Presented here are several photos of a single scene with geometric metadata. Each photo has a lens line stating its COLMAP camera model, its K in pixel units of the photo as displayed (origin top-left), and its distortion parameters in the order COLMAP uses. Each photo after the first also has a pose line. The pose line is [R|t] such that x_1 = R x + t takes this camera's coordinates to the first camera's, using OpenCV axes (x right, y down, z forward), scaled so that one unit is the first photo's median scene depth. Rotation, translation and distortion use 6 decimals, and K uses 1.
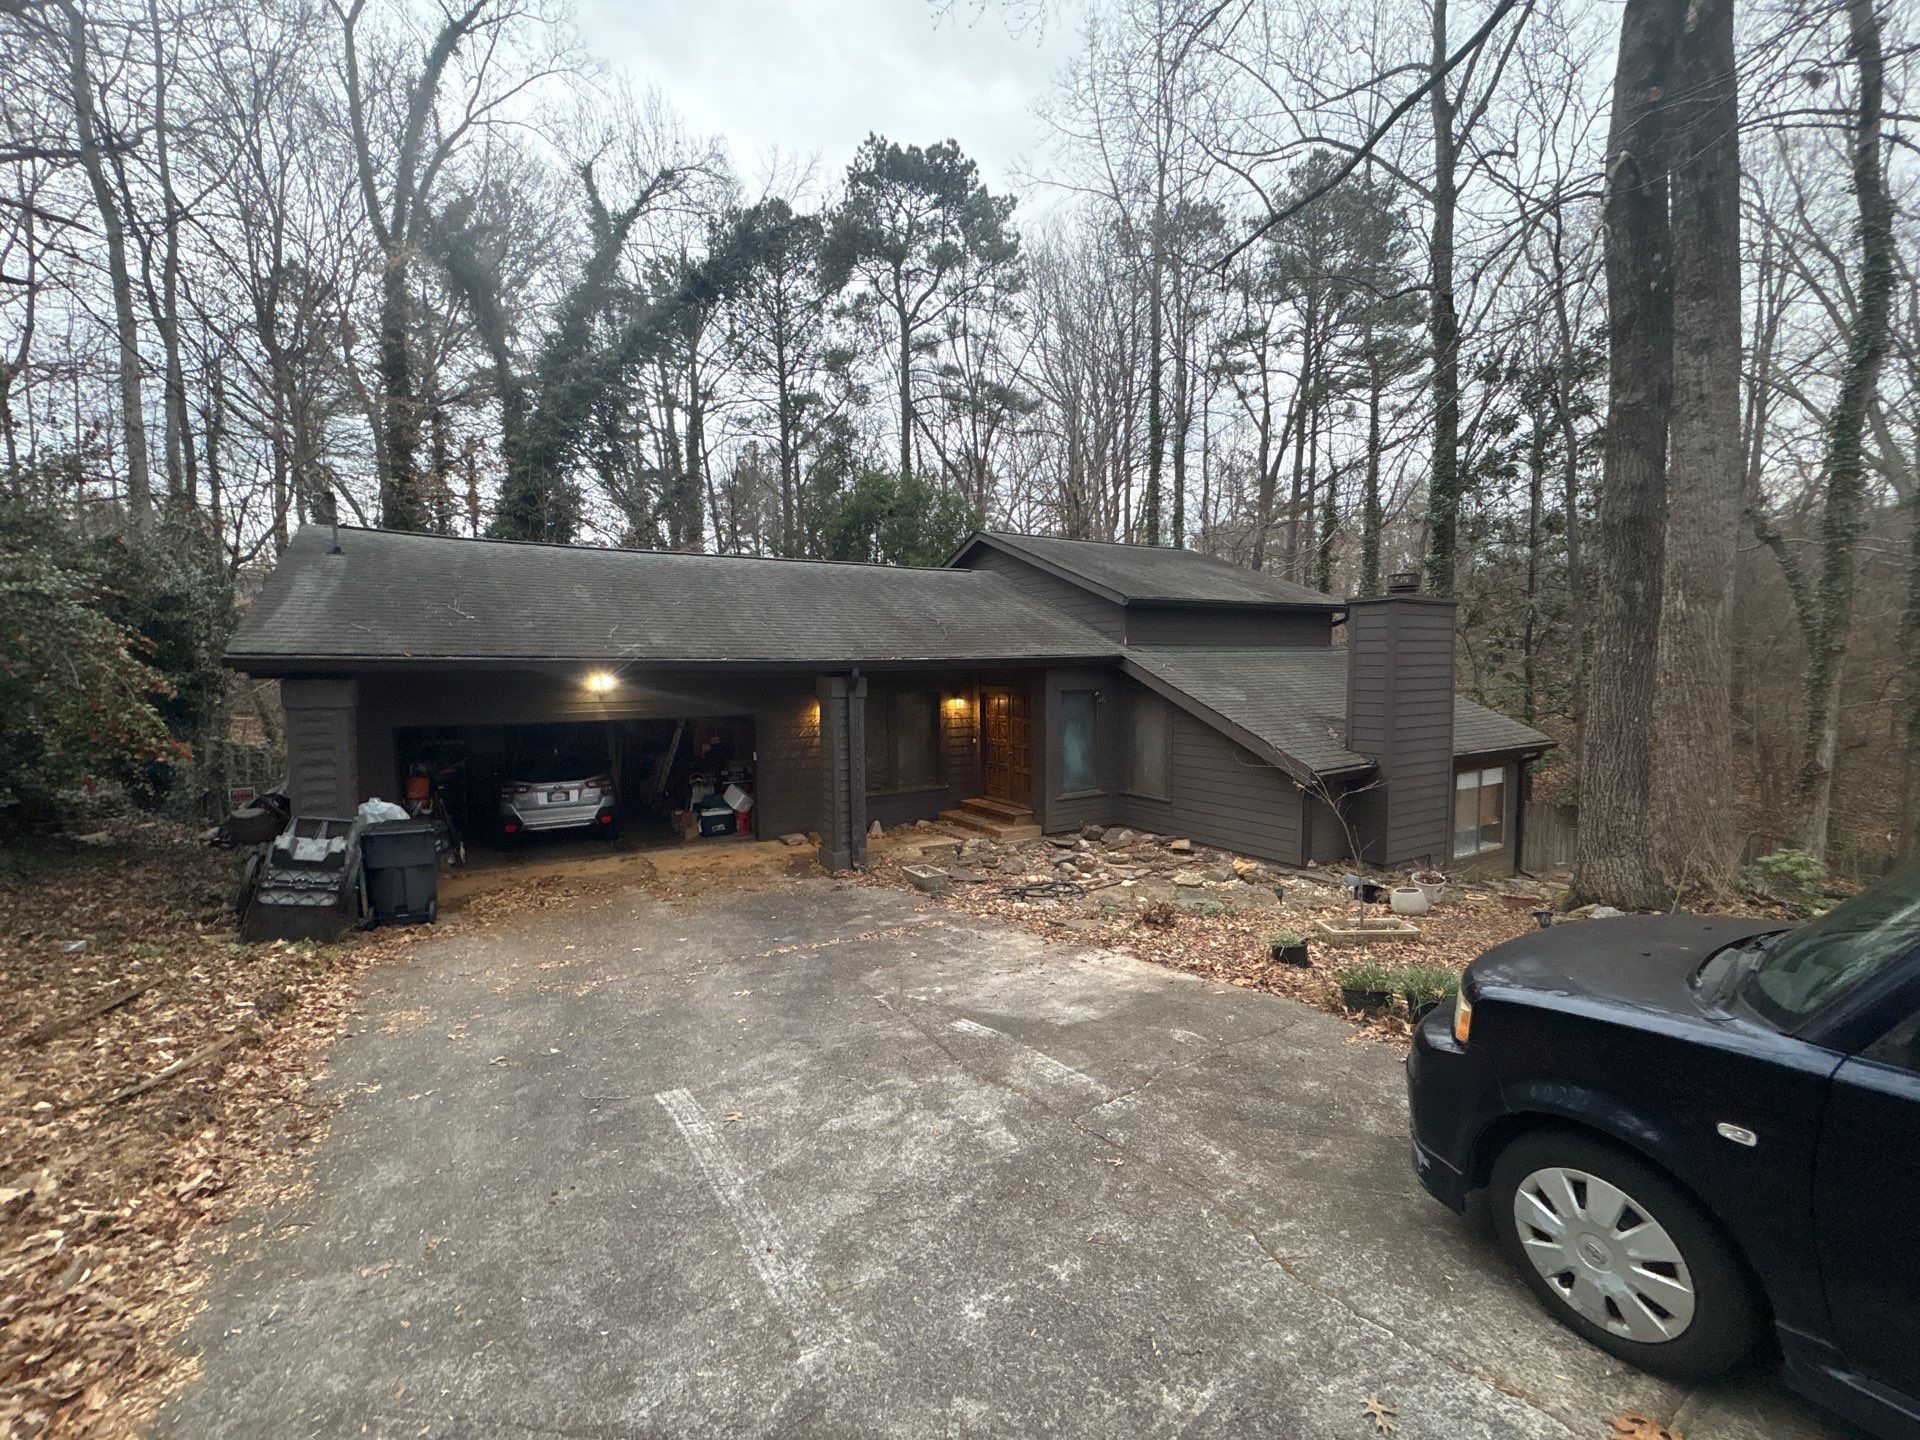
lens RADIAL K [[776.5, 0, 960.0], [0, 776.5, 720.0], [0, 0, 1]] dist [-0.001782, -0.000072]
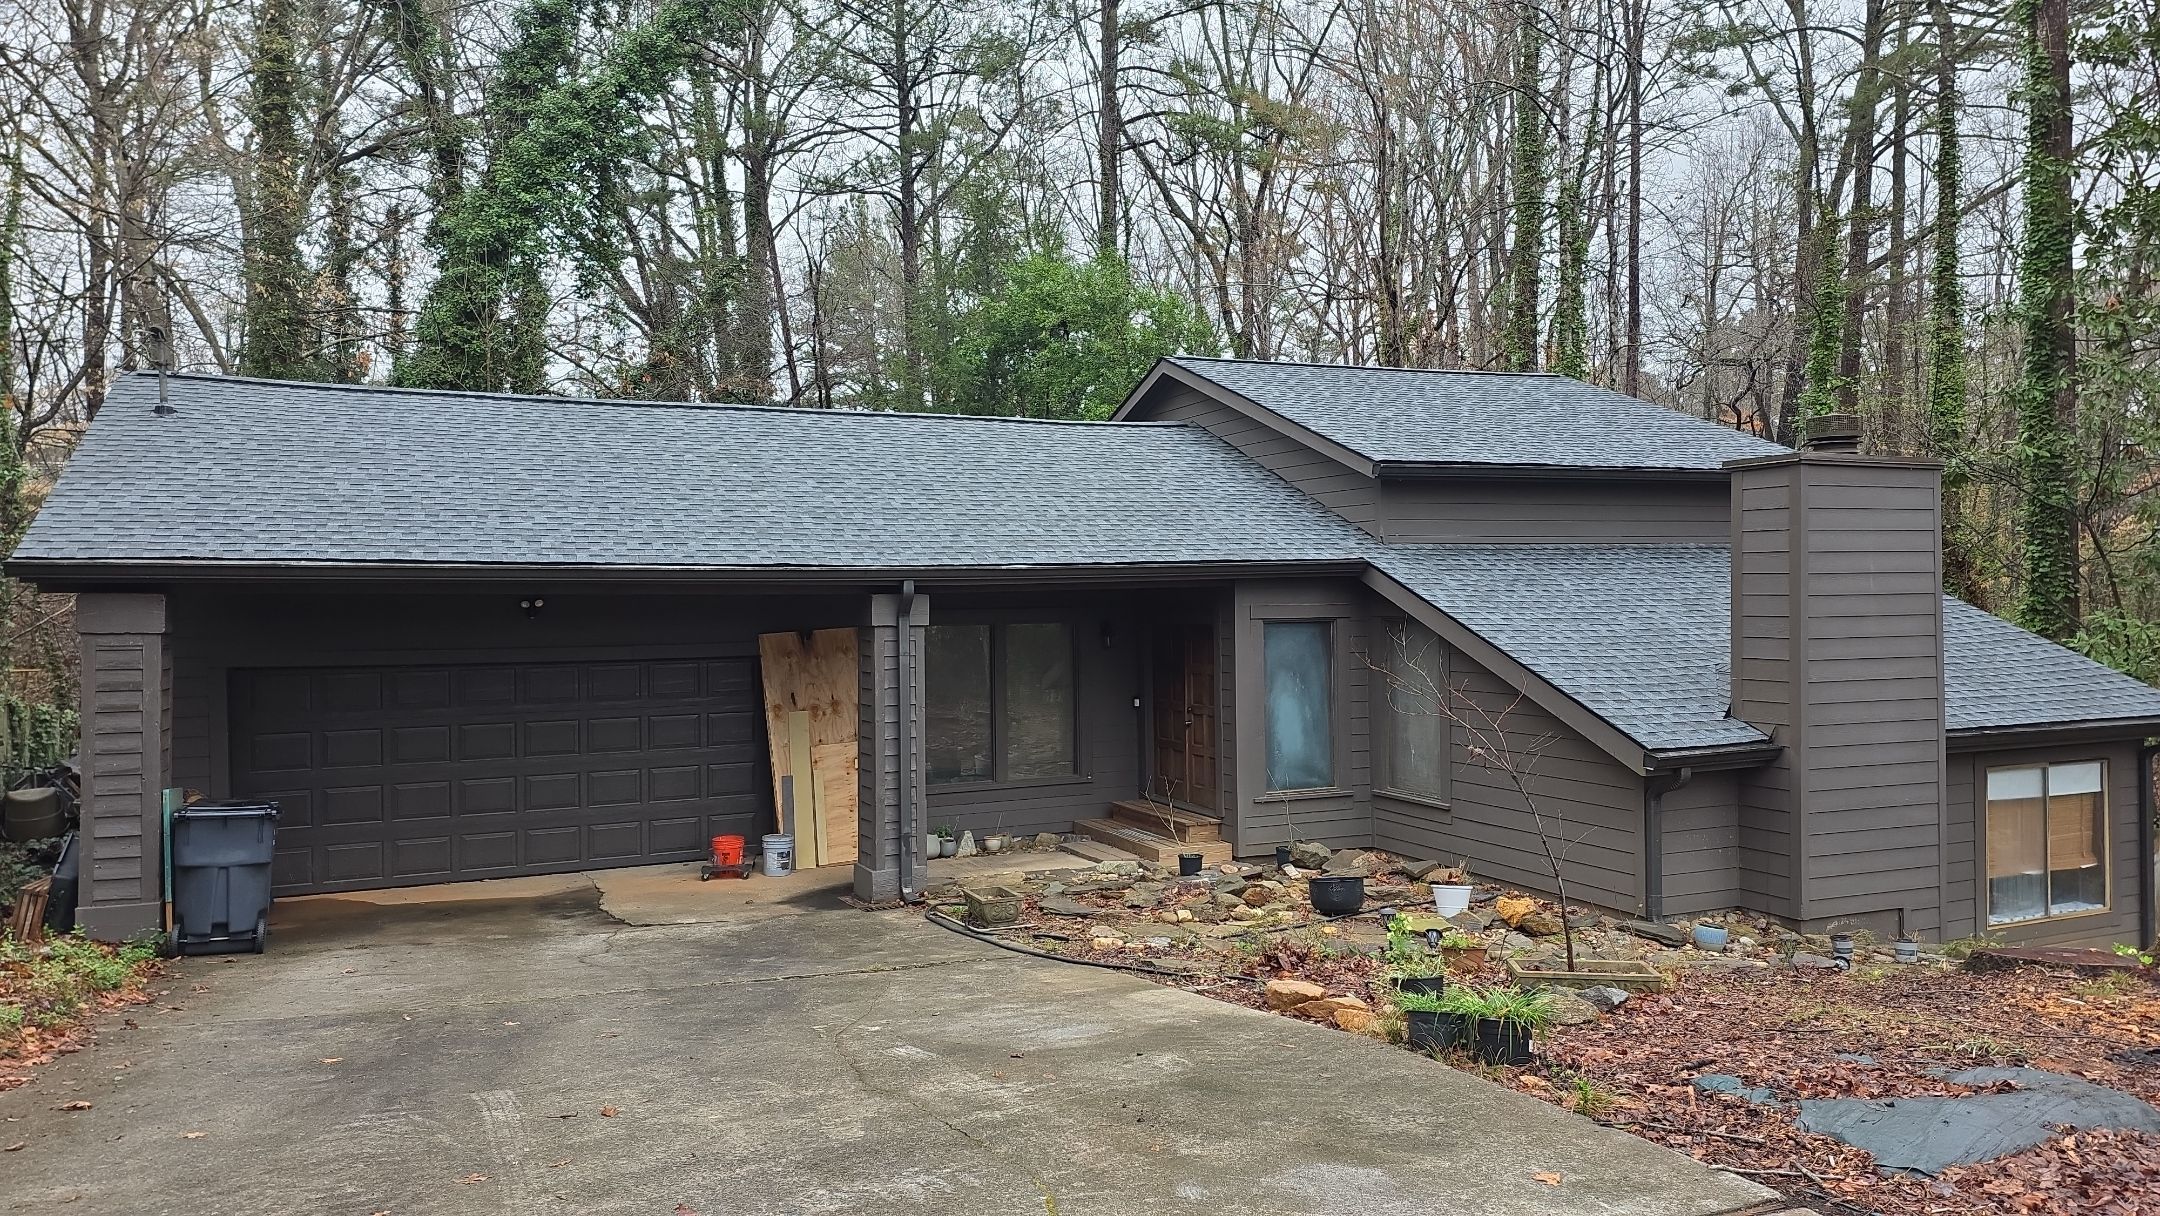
lens RADIAL K [[1464.7, 0, 1080.0], [0, 1464.7, 608.0], [0, 0, 1]] dist [0.114681, -0.122260]
pose [[0.990902, 0.000623, -0.134581, 0.070438], [-0.008644, 0.998219, -0.059023, 0.010924], [0.134305, 0.059649, 0.989143, -0.076522]]
